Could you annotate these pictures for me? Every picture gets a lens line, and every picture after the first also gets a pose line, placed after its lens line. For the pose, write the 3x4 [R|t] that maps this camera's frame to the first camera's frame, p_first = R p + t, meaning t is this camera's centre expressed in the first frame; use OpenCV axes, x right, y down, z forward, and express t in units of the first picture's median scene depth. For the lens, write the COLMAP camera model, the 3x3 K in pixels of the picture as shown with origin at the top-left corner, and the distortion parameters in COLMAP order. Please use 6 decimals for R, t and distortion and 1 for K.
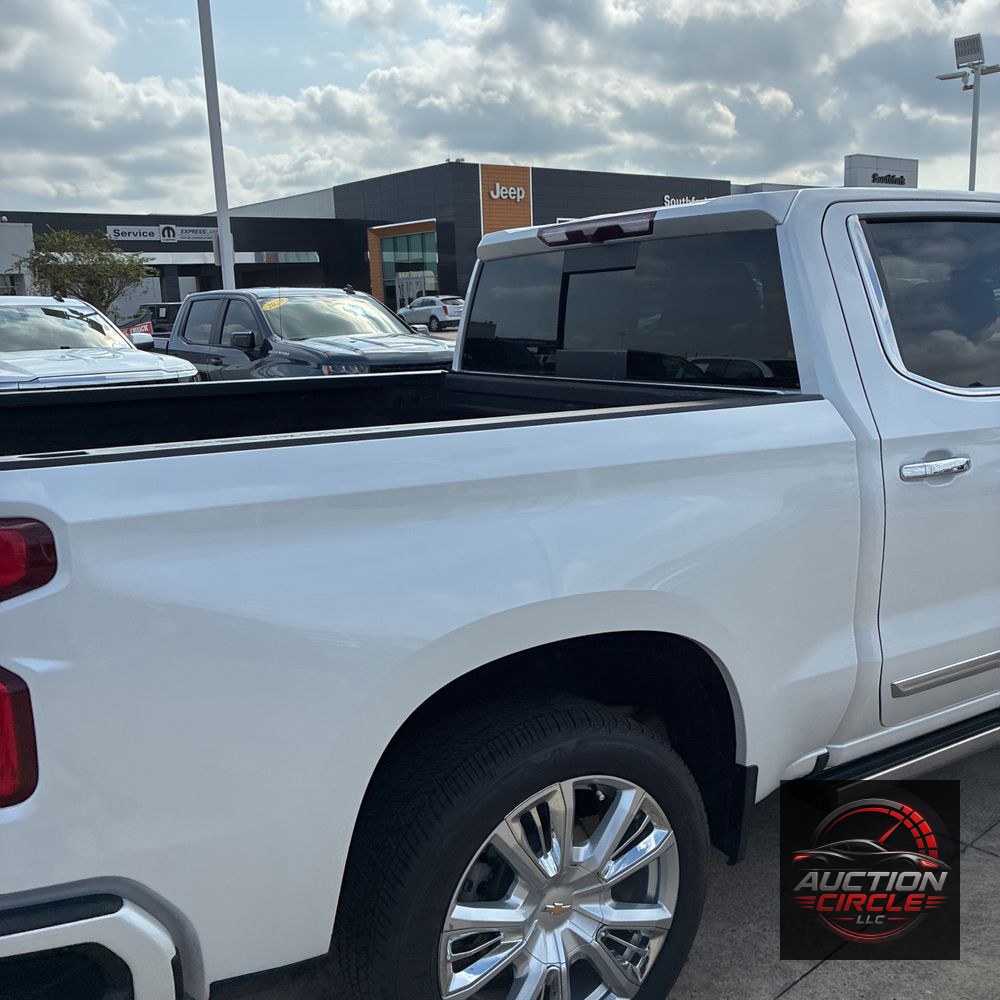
lens RADIAL K [[1008.0, 0, 499.5], [0, 1008.0, 503.5], [0, 0, 1]] dist [0.026891, 0.000000]
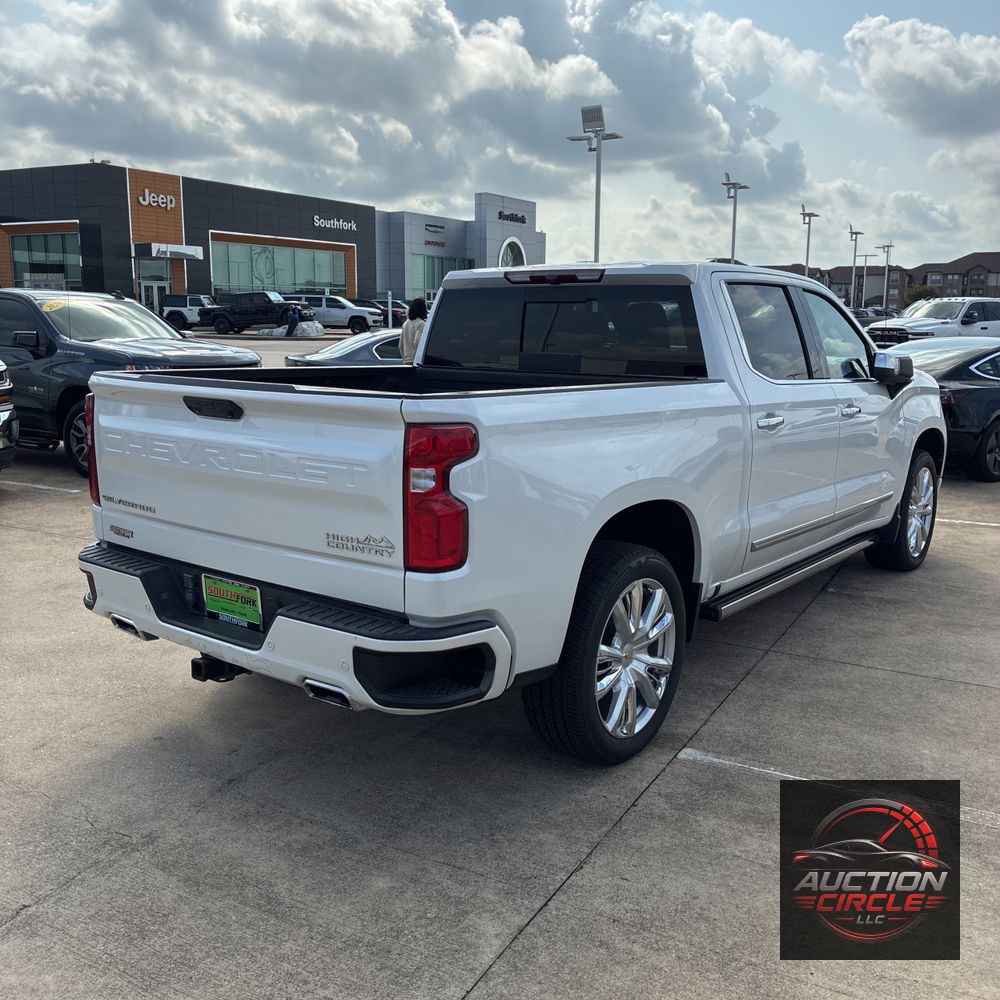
lens RADIAL K [[1008.0, 0, 494.4], [0, 1008.0, 489.4], [0, 0, 1]] dist [0.026891, 0.000000]
pose [[0.937888, -0.013909, 0.346658, -0.151524], [0.024247, 0.999381, -0.025502, 0.027318], [-0.346089, 0.032323, 0.937645, -0.119431]]
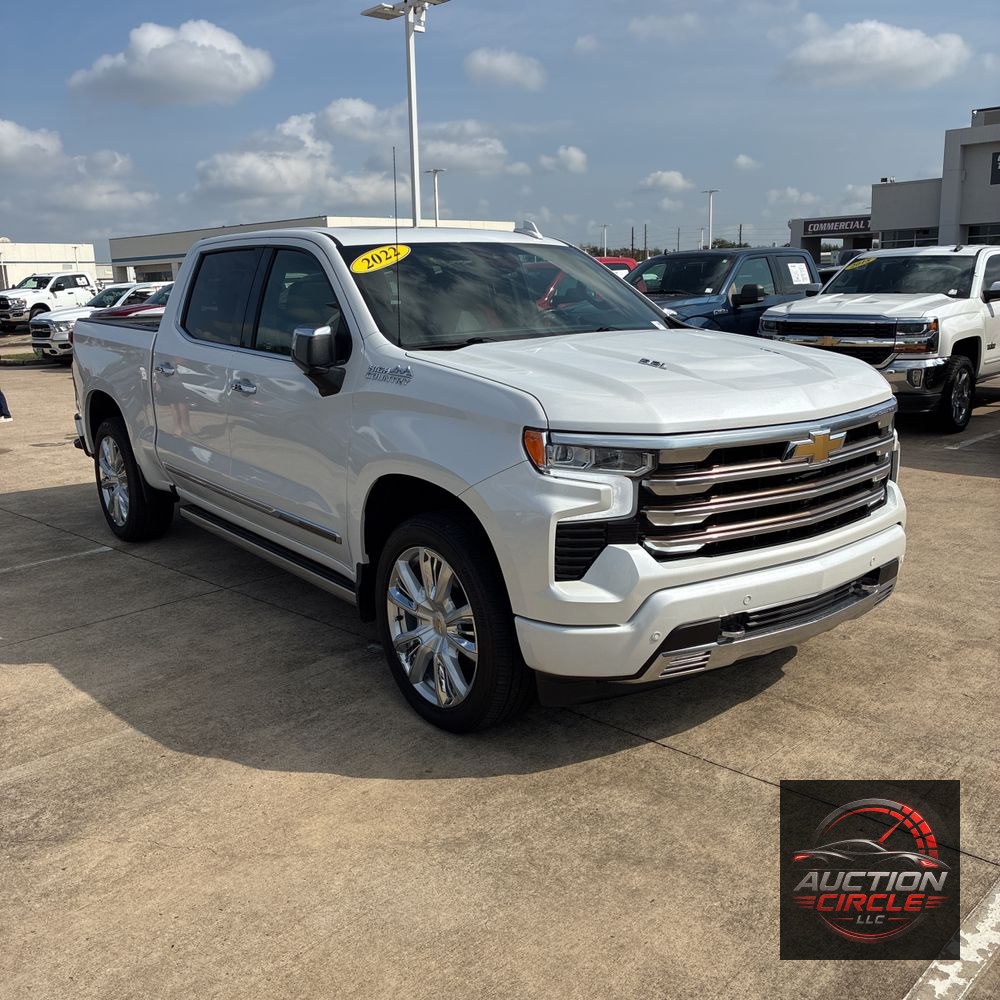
lens RADIAL K [[1008.0, 0, 492.2], [0, 1008.0, 509.5], [0, 0, 1]] dist [0.026891, 0.000000]
pose [[0.081740, 0.256066, -0.963197, 0.622621], [-0.170802, 0.955733, 0.239587, -0.091559], [0.981909, 0.144933, 0.121858, 0.341277]]
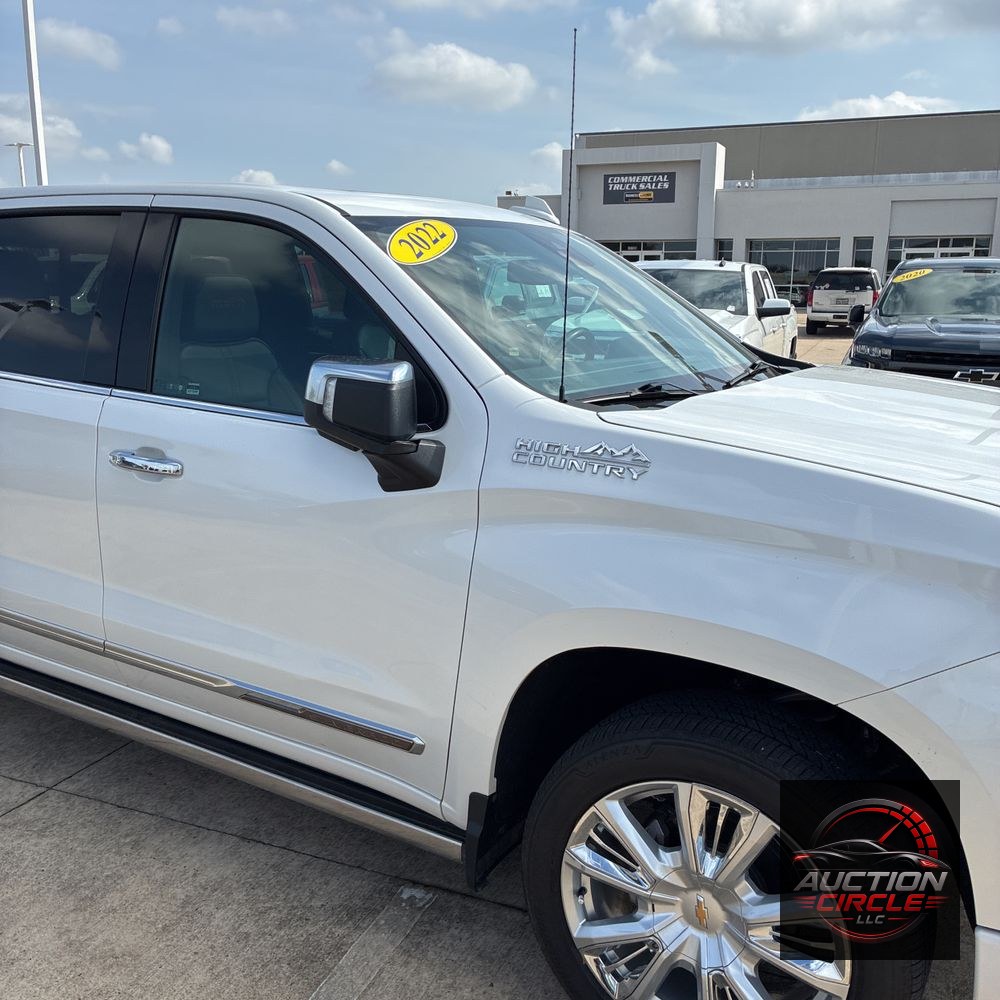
lens RADIAL K [[1008.0, 0, 494.7], [0, 1008.0, 521.8], [0, 0, 1]] dist [0.026891, 0.000000]
pose [[0.446154, 0.251125, -0.859001, 0.428617], [-0.200215, 0.963505, 0.177687, -0.065314], [0.872273, 0.092709, 0.480151, 0.240115]]
